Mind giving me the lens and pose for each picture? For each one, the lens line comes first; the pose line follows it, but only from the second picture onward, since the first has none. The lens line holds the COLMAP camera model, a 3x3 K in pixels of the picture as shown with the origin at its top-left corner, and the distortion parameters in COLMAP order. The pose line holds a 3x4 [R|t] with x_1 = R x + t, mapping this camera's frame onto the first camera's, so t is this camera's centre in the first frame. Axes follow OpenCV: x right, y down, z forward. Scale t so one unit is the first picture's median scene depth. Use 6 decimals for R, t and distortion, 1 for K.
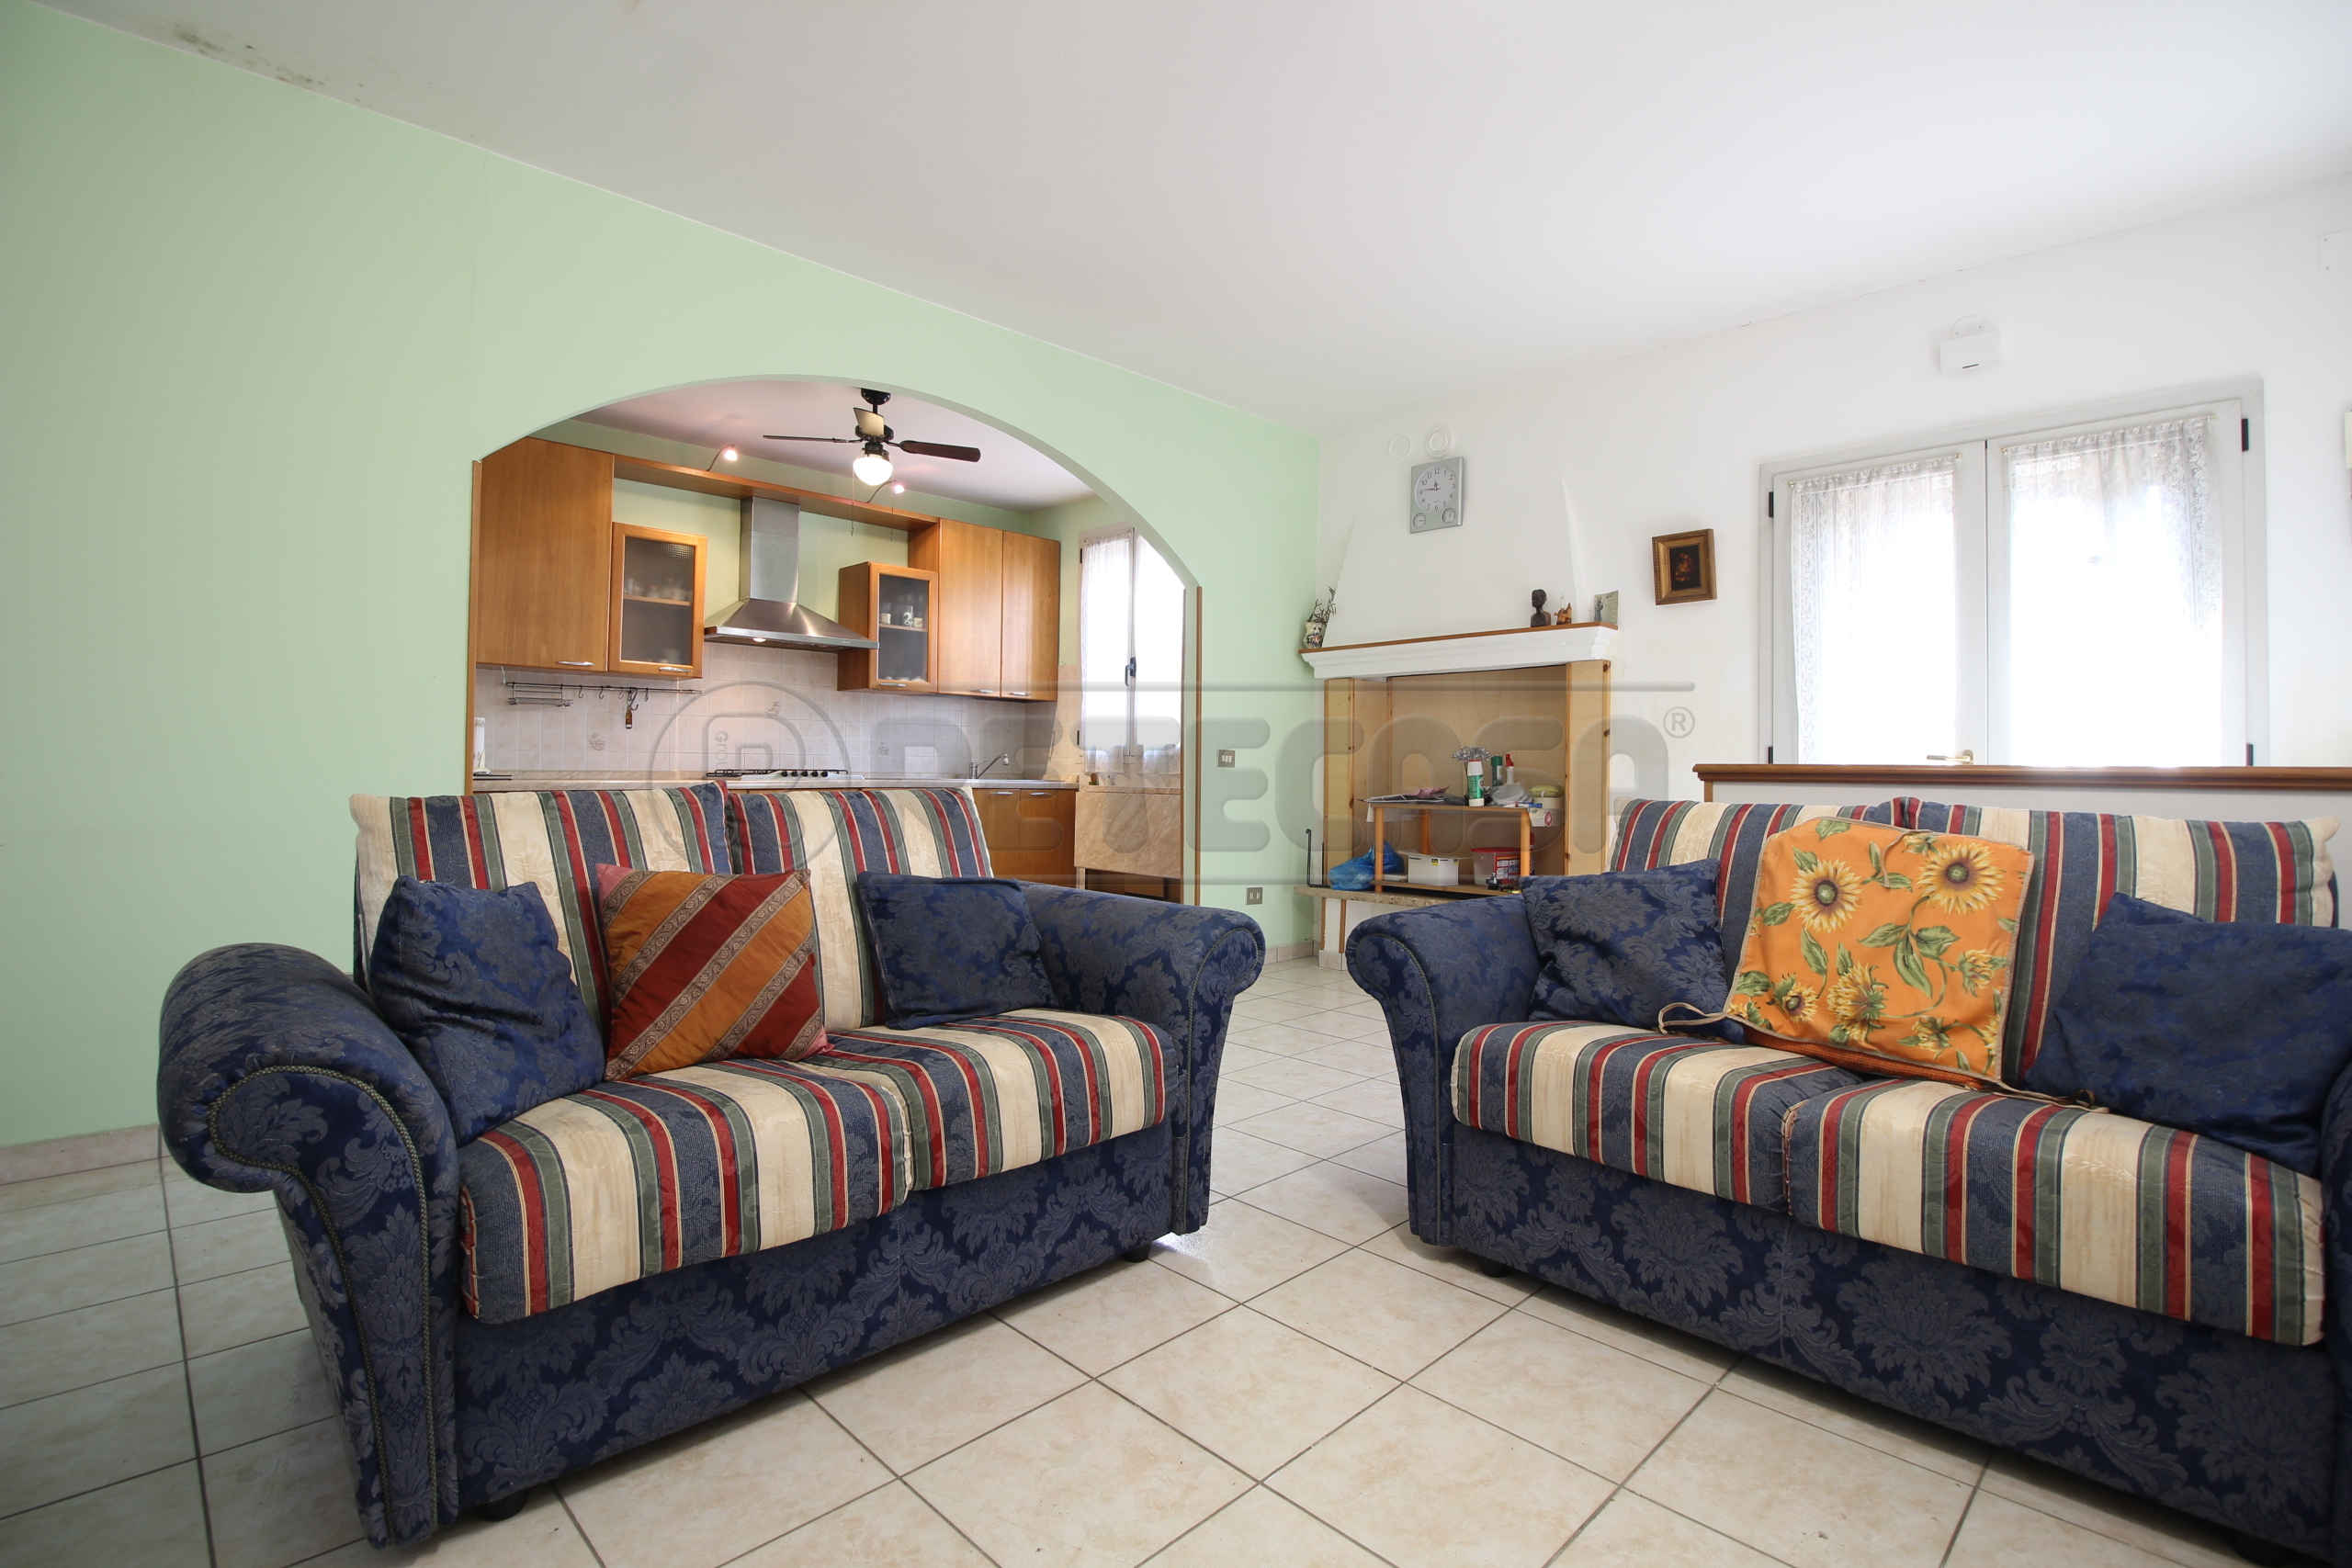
lens RADIAL K [[1102.4, 0, 1171.4], [0, 1102.4, 758.3], [0, 0, 1]] dist [-0.001741, -0.001358]
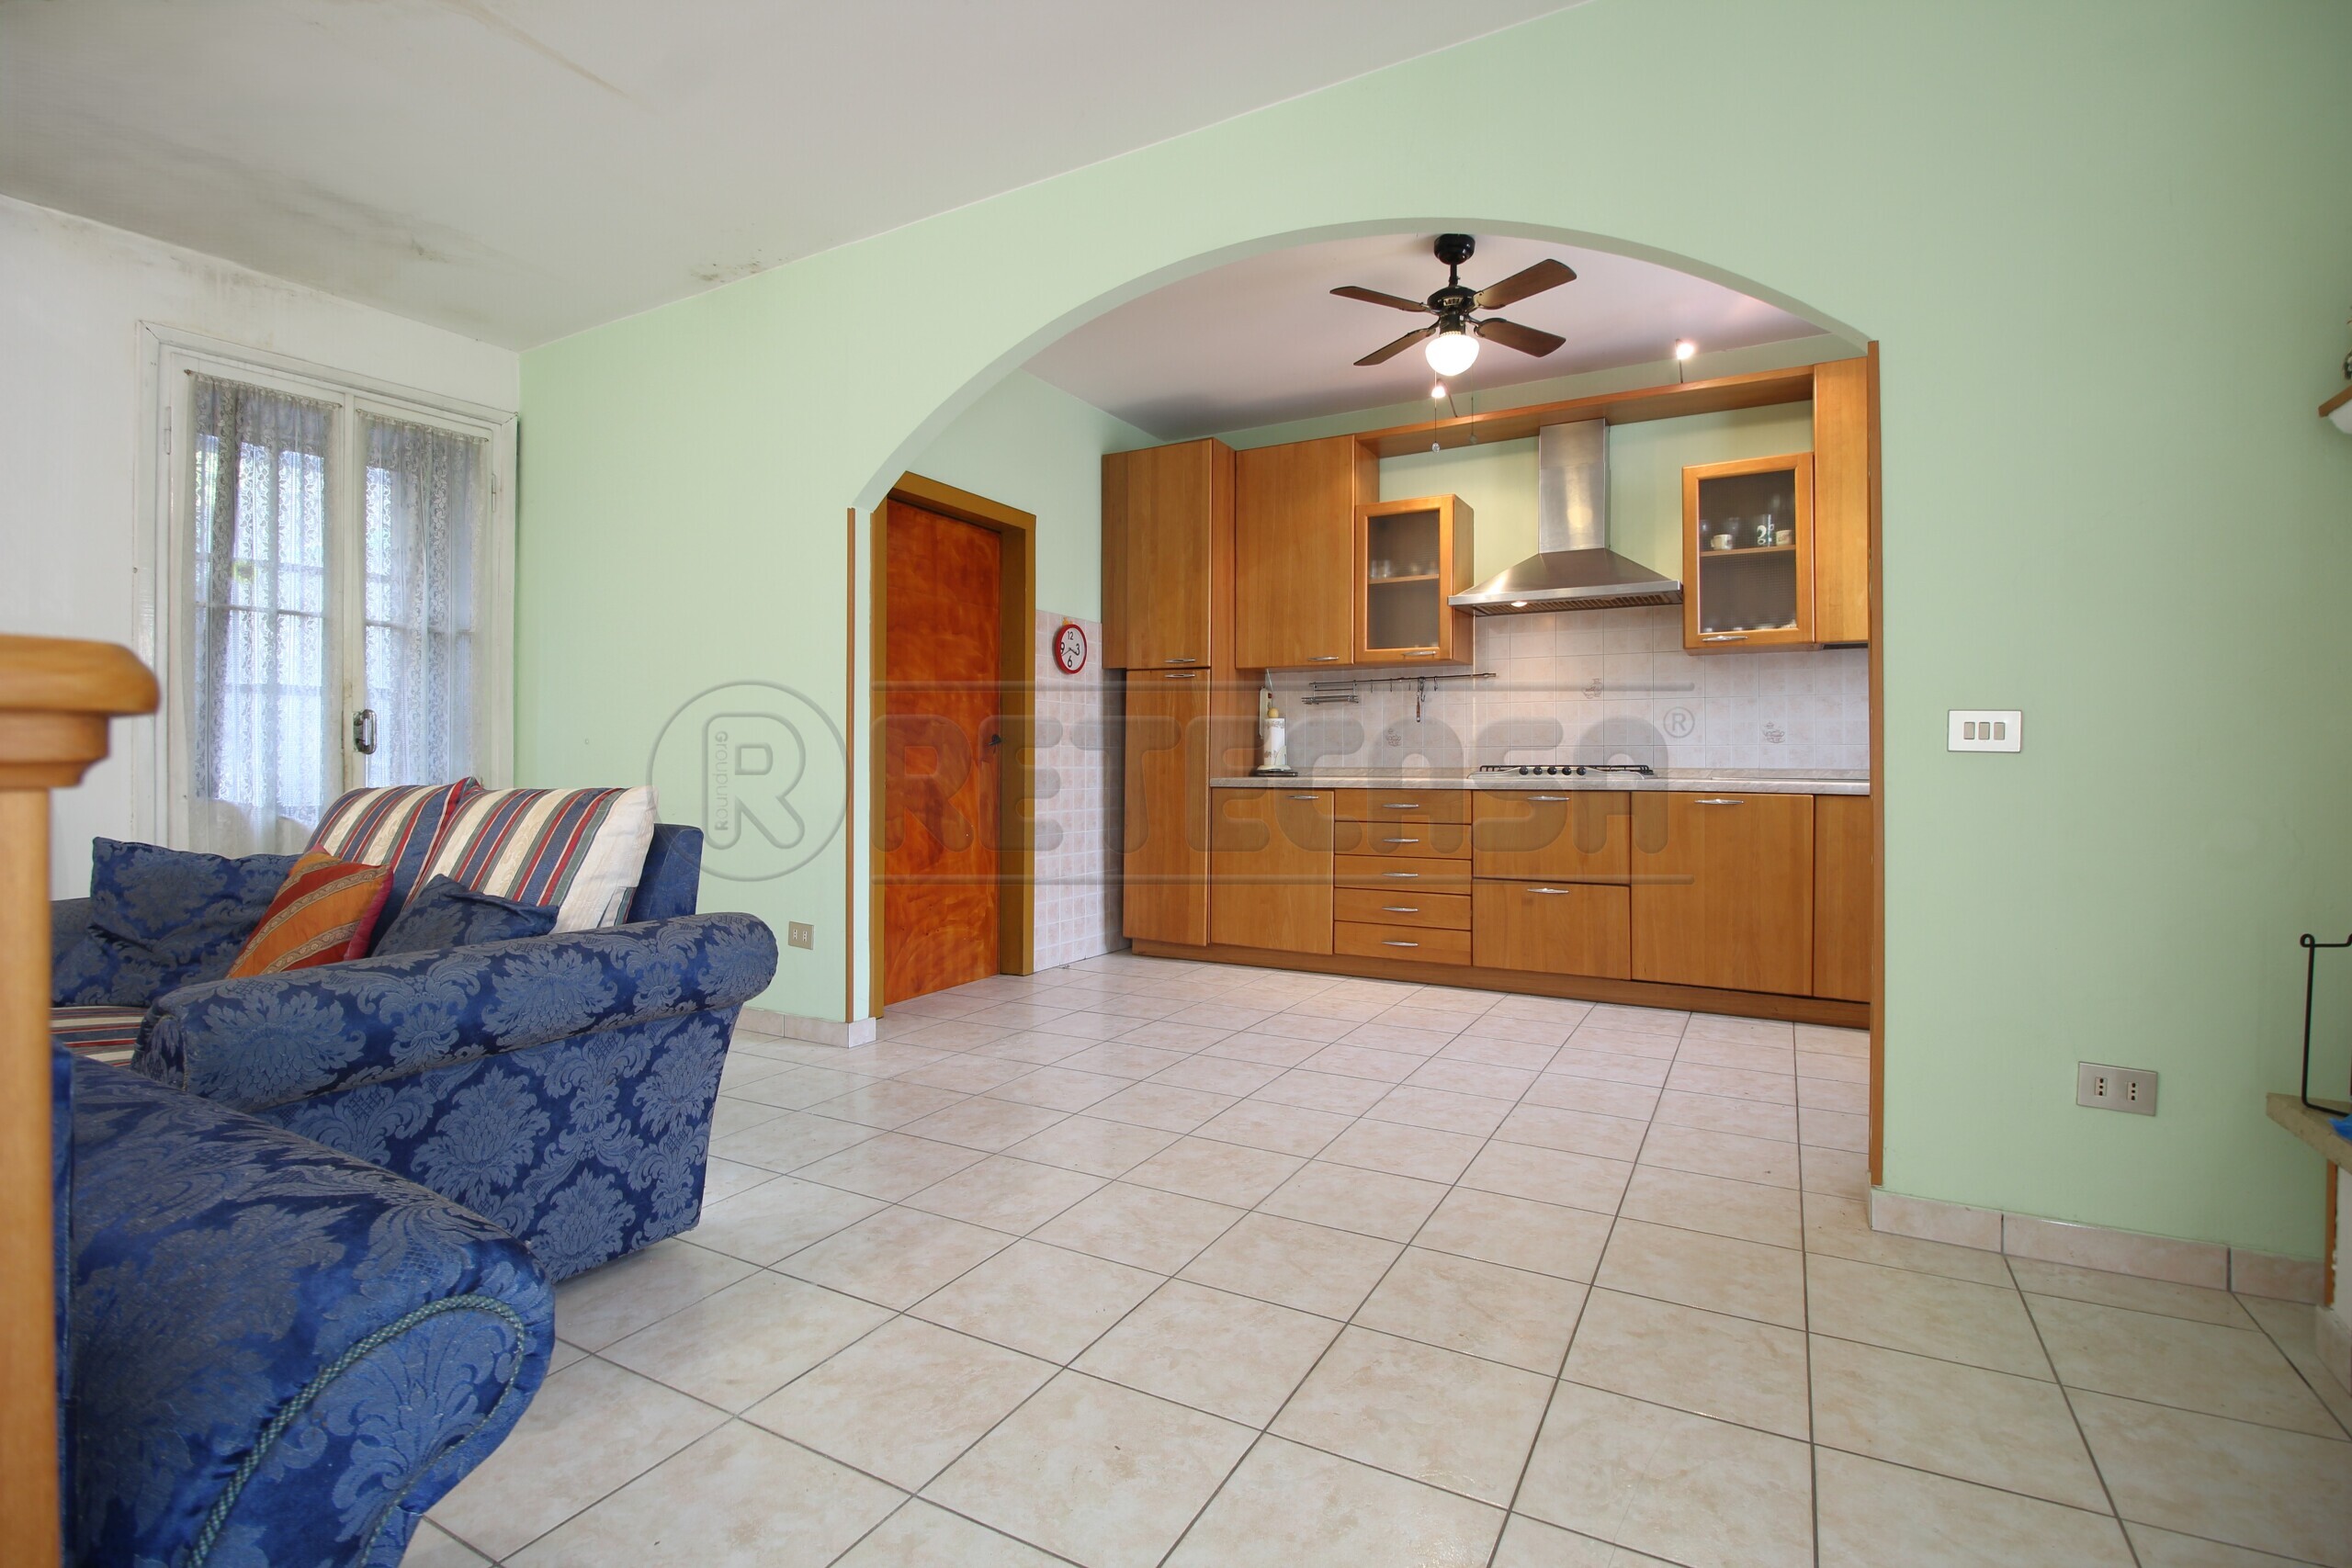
lens RADIAL K [[1102.4, 0, 1171.4], [0, 1102.4, 758.3], [0, 0, 1]] dist [-0.001741, -0.001358]
pose [[0.277259, -0.006411, -0.960774, 0.348466], [0.017739, 0.999841, -0.001552, 0.001426], [0.960631, -0.016613, 0.277329, 0.569217]]
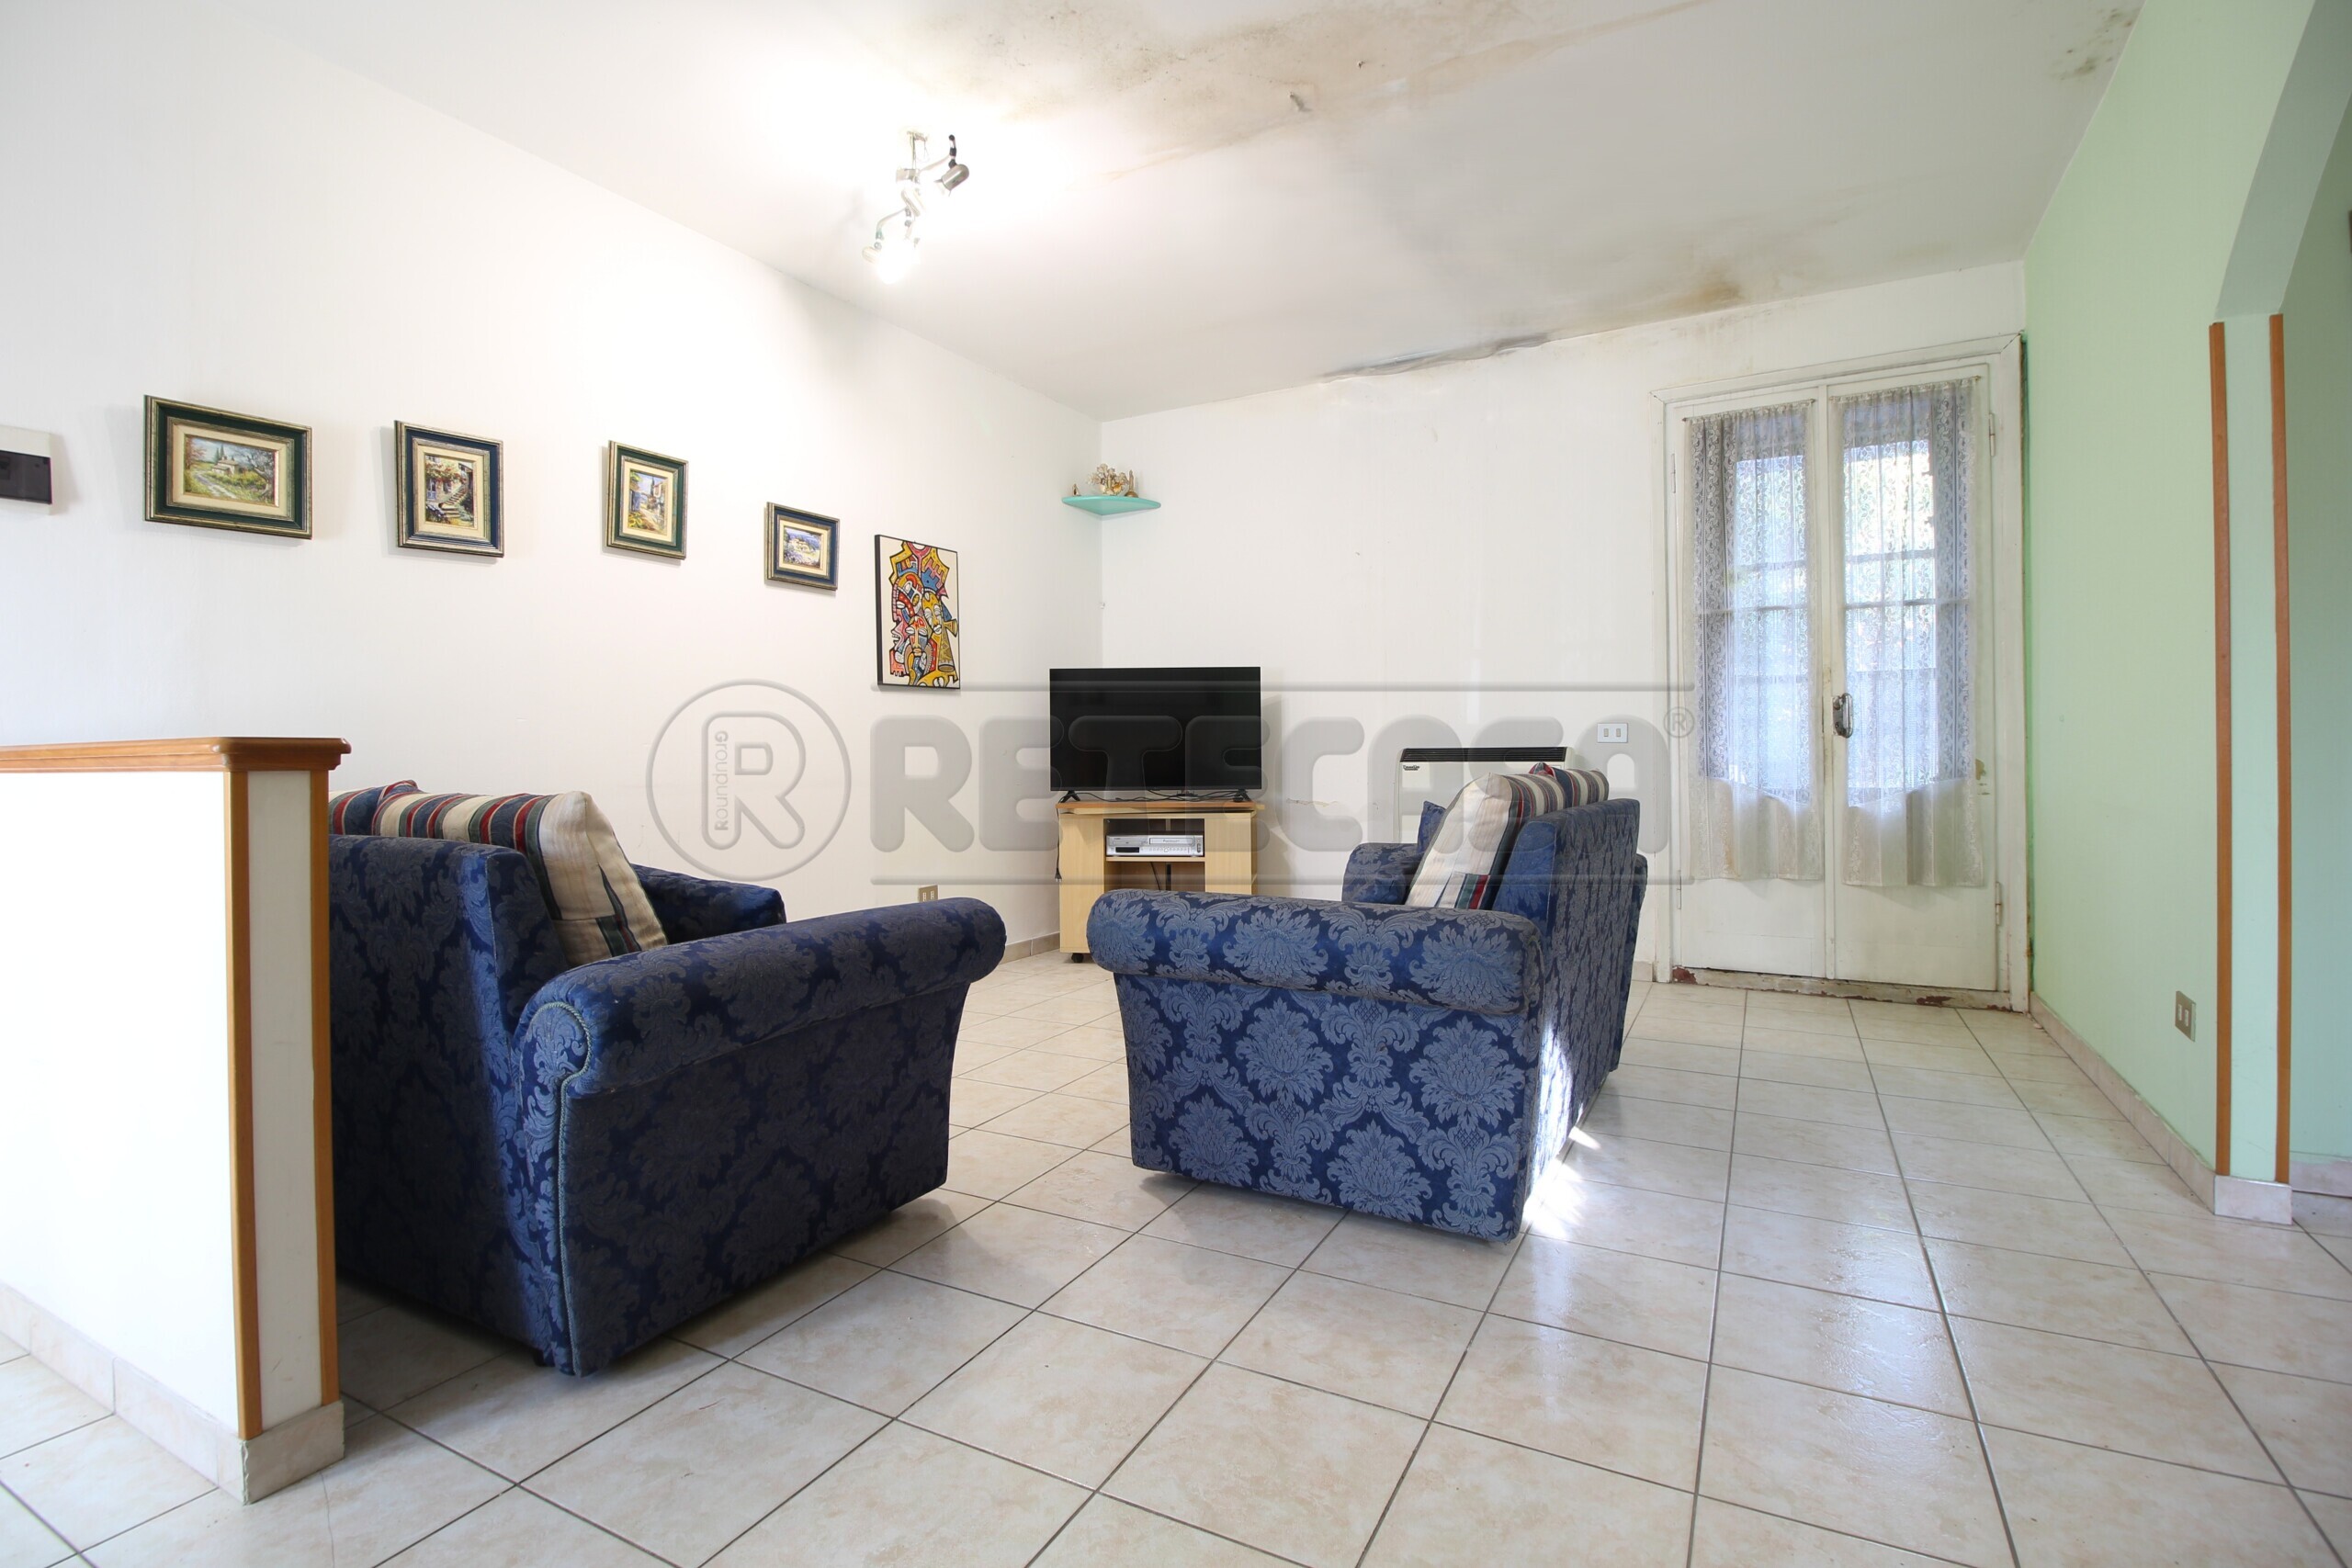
lens RADIAL K [[1102.4, 0, 1171.4], [0, 1102.4, 758.3], [0, 0, 1]] dist [-0.001741, -0.001358]
pose [[-0.954402, 0.005473, -0.298476, 0.131469], [0.008527, 0.999924, -0.008929, 0.004666], [0.298404, -0.011067, -0.954375, 0.844116]]
